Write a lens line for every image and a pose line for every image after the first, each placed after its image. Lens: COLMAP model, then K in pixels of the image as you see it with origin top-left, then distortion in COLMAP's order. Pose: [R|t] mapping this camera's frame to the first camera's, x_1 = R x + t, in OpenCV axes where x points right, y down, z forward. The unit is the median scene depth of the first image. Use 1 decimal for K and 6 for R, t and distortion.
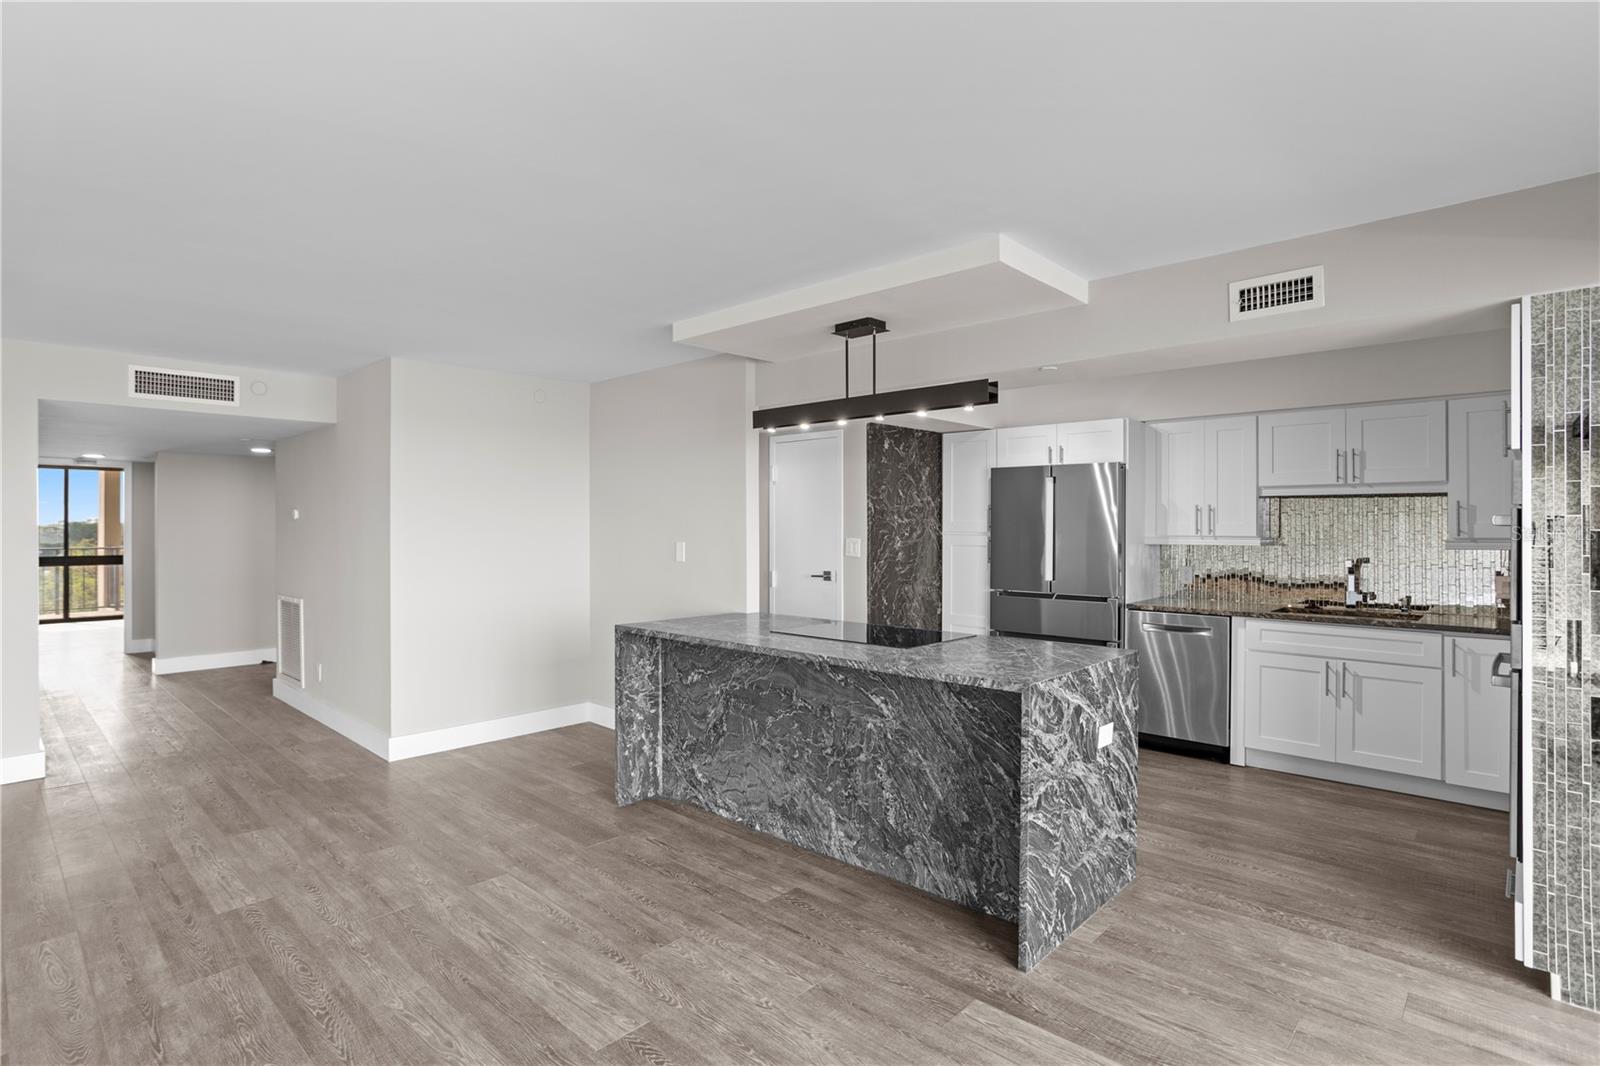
lens RADIAL K [[800.2, 0, 800.6], [0, 800.2, 527.2], [0, 0, 1]] dist [-0.060553, 0.036018]
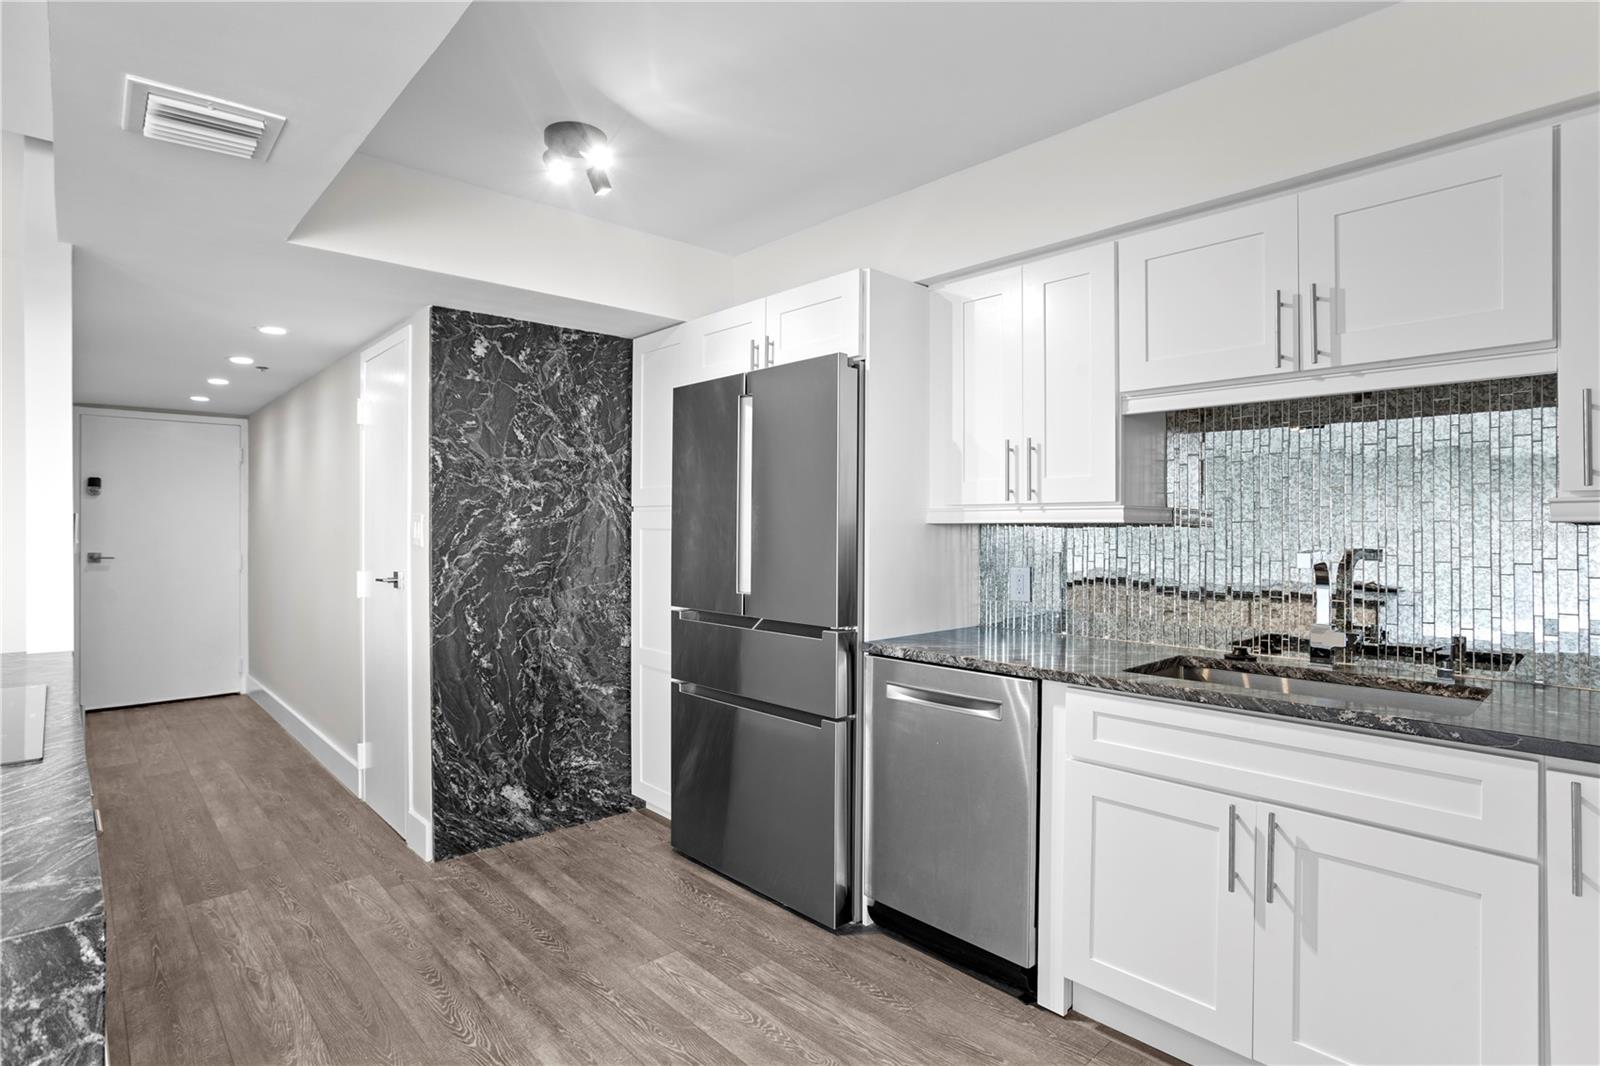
lens RADIAL K [[813.3, 0, 797.3], [0, 813.3, 528.9], [0, 0, 1]] dist [-0.055949, 0.030852]
pose [[0.997438, 0.000867, -0.071525, 0.528530], [-0.000868, 1.000000, 0.000023, 0.034218], [0.071525, 0.000039, 0.997439, 0.637667]]
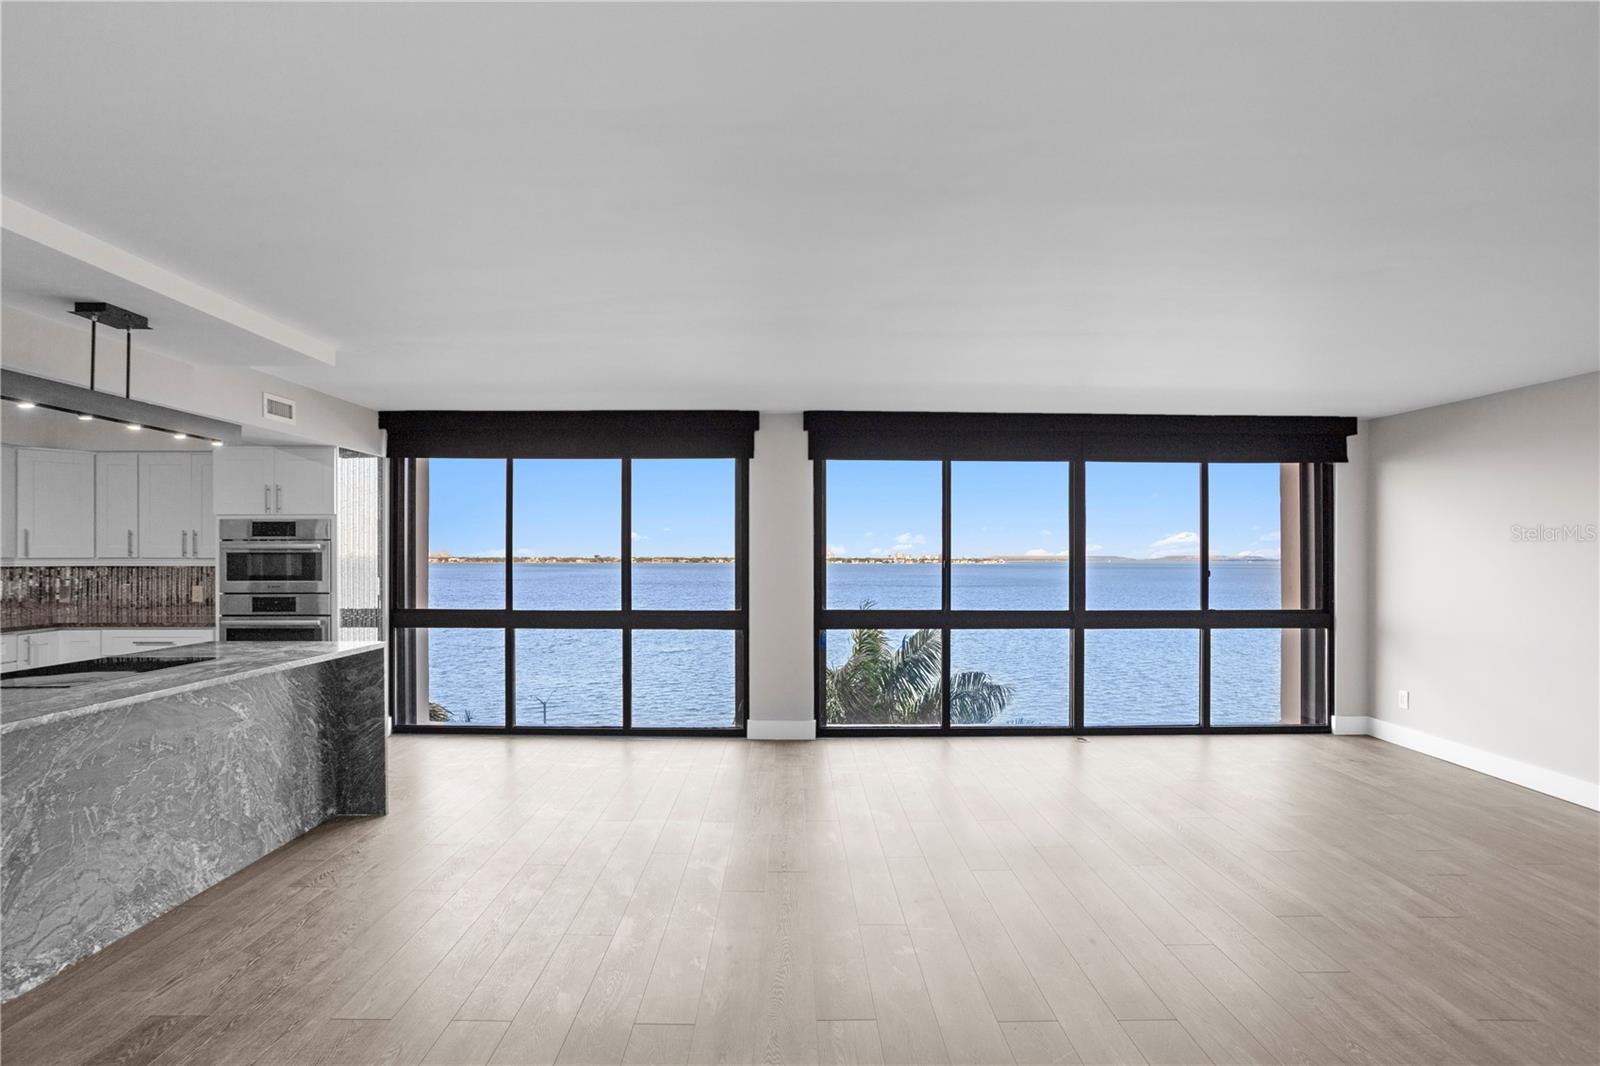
lens RADIAL K [[812.6, 0, 796.6], [0, 812.6, 556.0], [0, 0, 1]] dist [-0.045799, 0.026505]
pose [[-0.687757, -0.001279, 0.725940, -0.995033], [-0.000579, 0.999999, 0.001213, 0.008867], [-0.725941, 0.000414, -0.687757, 0.987423]]
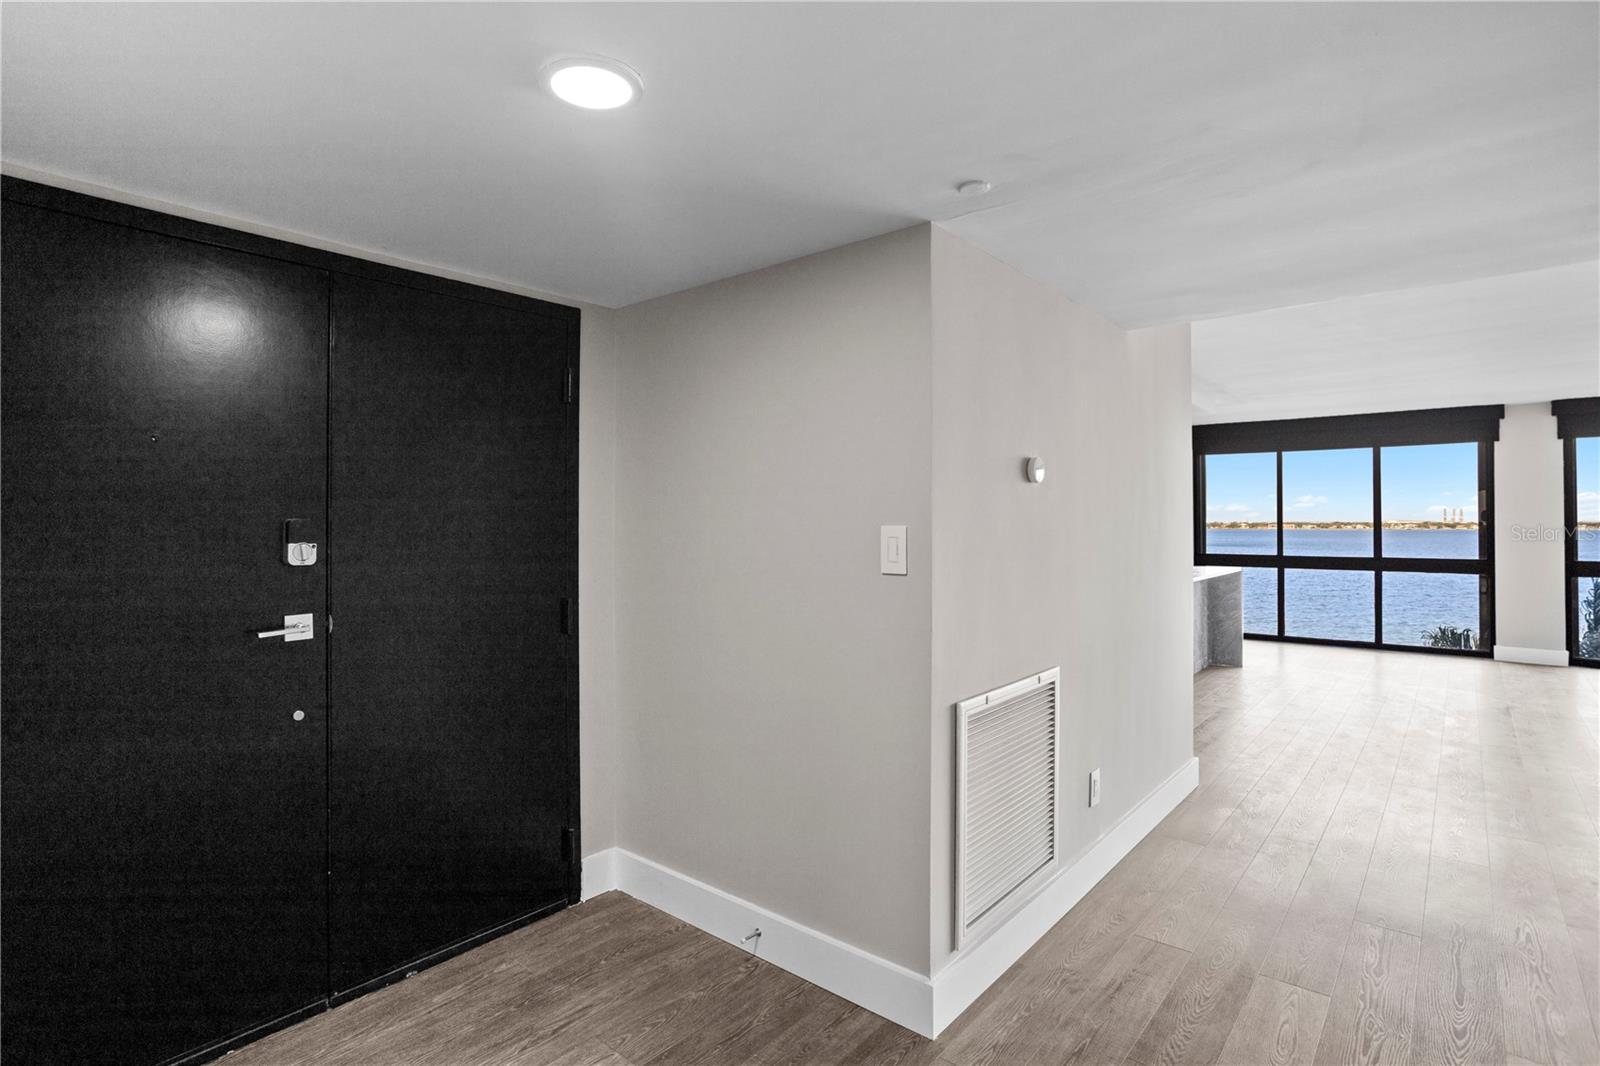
lens RADIAL K [[802.2, 0, 795.1], [0, 802.2, 530.4], [0, 0, 1]] dist [-0.040394, 0.018846]
pose [[-0.045032, -0.009186, 0.998943, -1.662199], [0.006414, 0.999934, 0.009484, 0.013099], [-0.998965, 0.006835, -0.044970, 1.793315]]
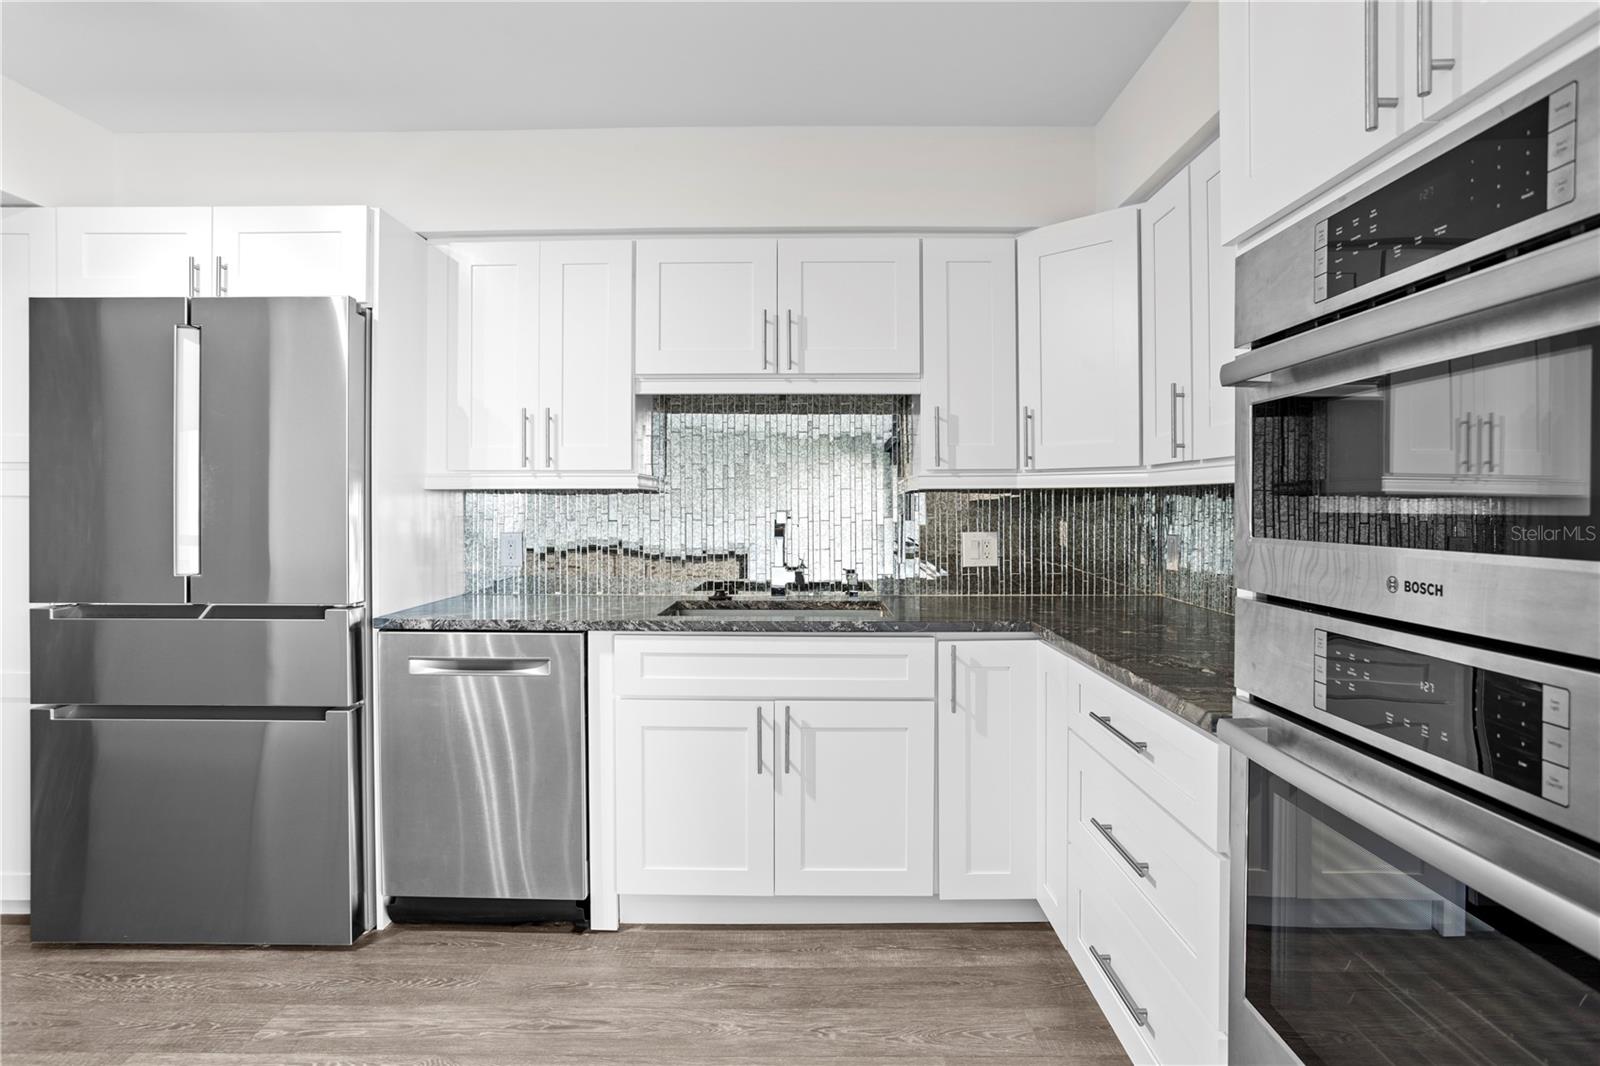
lens RADIAL K [[828.1, 0, 800.9], [0, 828.1, 508.5], [0, 0, 1]] dist [-0.062475, 0.040231]
pose [[0.739362, -0.006759, 0.673274, 0.362877], [0.002523, 0.999970, 0.007268, 0.041256], [-0.673303, -0.003675, 0.739358, 0.641661]]
